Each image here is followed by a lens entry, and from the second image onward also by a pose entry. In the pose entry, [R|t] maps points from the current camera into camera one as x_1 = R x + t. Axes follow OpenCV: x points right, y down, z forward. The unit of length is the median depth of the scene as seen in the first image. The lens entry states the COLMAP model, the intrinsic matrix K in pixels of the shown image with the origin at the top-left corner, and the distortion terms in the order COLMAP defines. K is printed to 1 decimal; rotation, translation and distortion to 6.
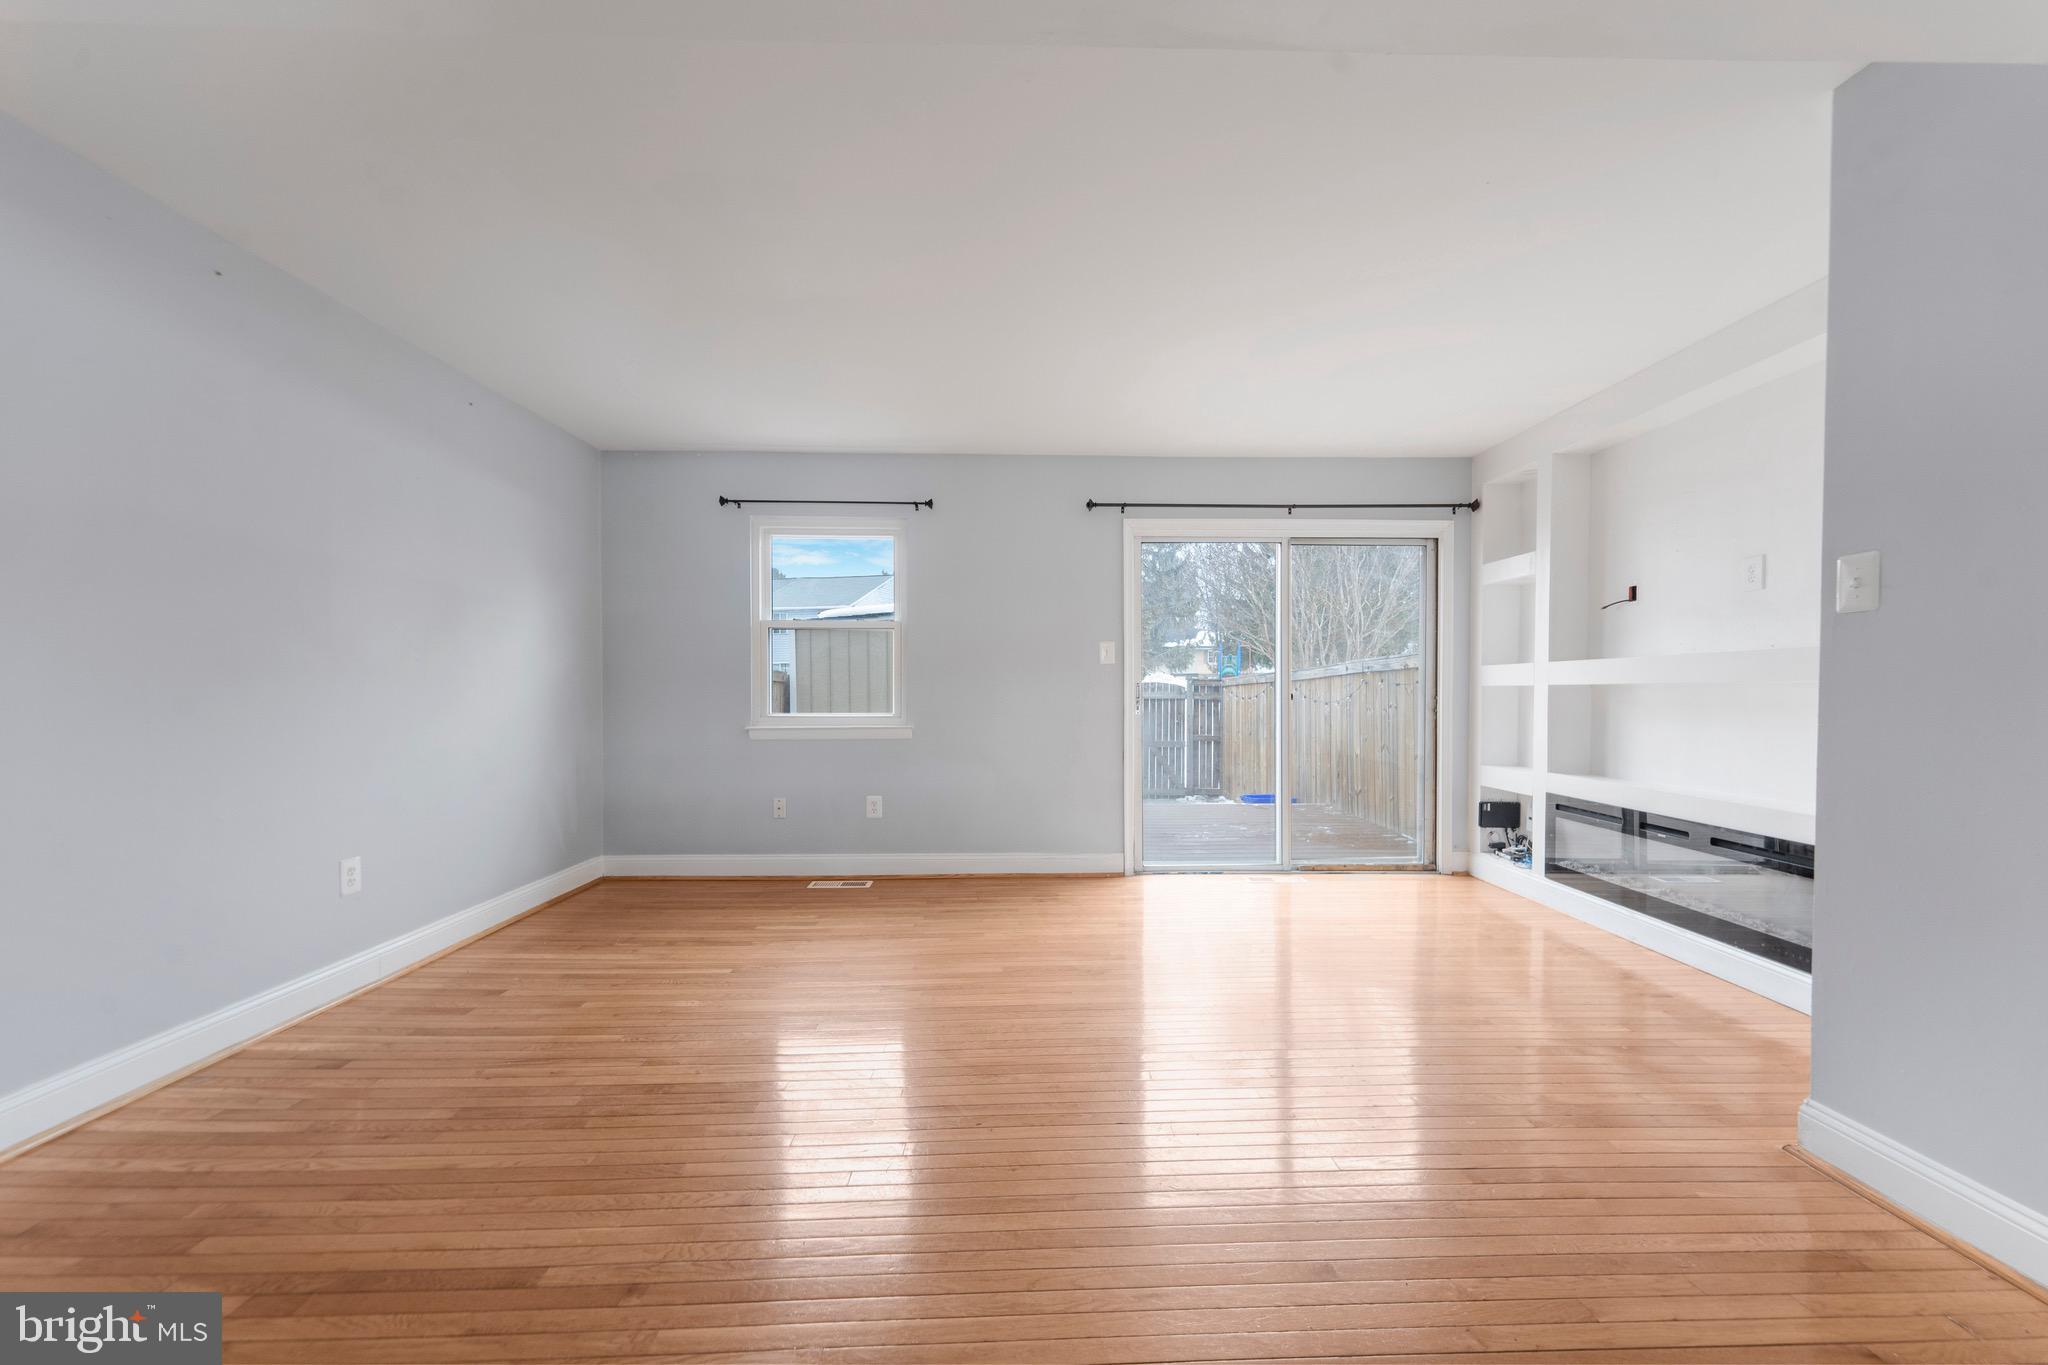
lens RADIAL K [[832.9, 0, 1038.9], [0, 832.9, 704.3], [0, 0, 1]] dist [0.003127, -0.000232]
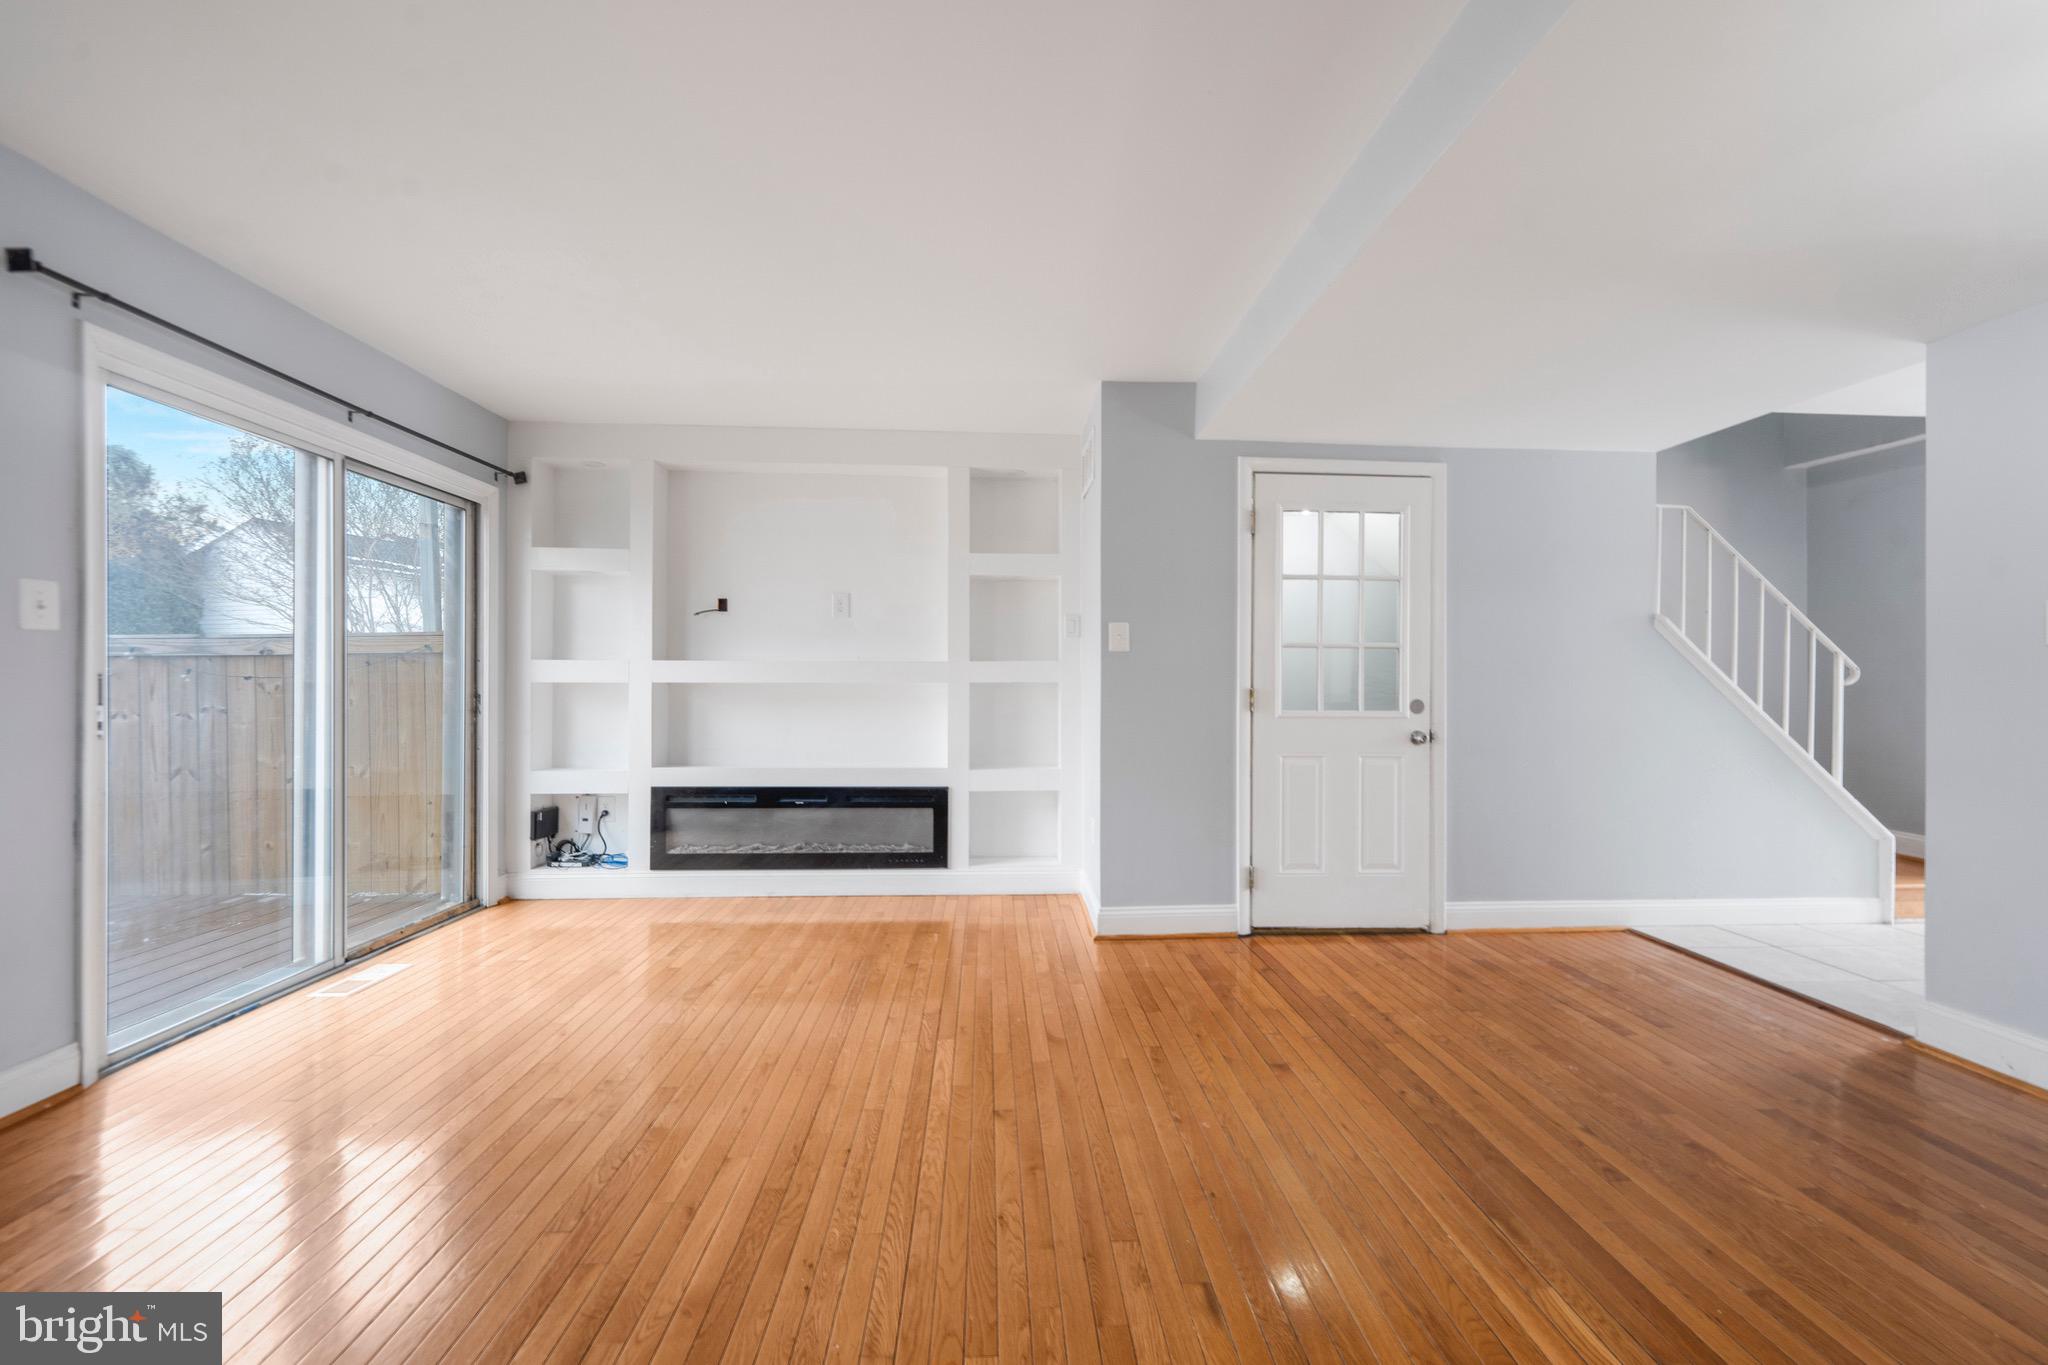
lens RADIAL K [[843.6, 0, 1044.4], [0, 843.6, 685.0], [0, 0, 1]] dist [0.003484, -0.000182]
pose [[-0.040633, -0.000245, 0.999174, -0.395770], [0.012089, 0.999927, 0.000737, -0.013304], [-0.999101, 0.012109, -0.040627, 0.488678]]
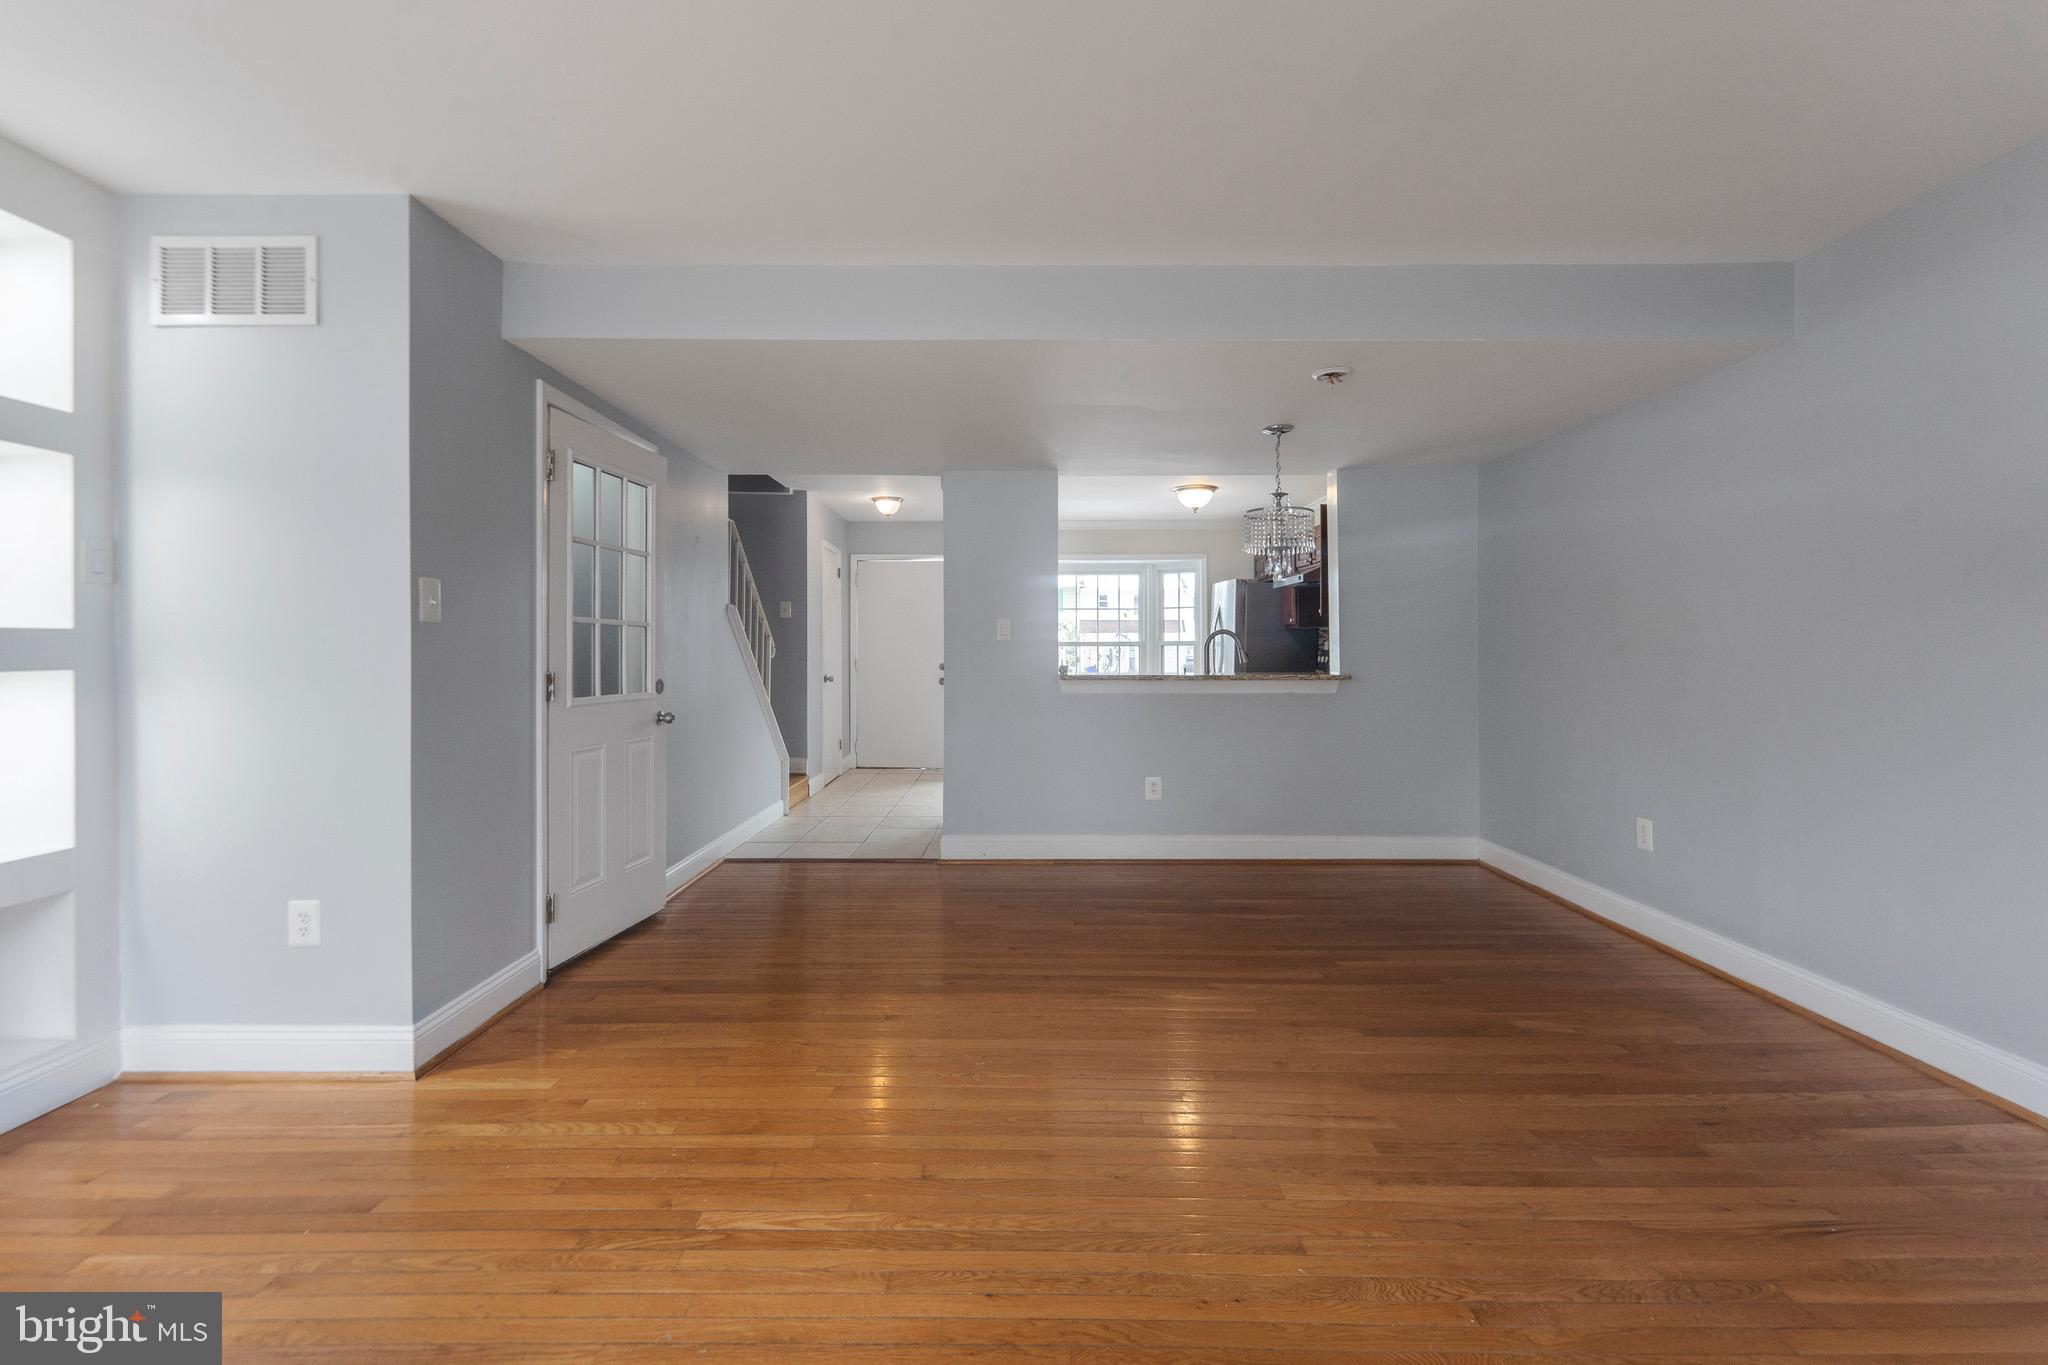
lens RADIAL K [[860.0, 0, 1023.8], [0, 860.0, 645.8], [0, 0, 1]] dist [0.003709, 0.000048]
pose [[-0.999558, 0.003131, 0.029577, 0.006395], [0.003426, 0.999945, 0.009908, -0.032573], [-0.029544, 0.010005, -0.999513, 0.897187]]
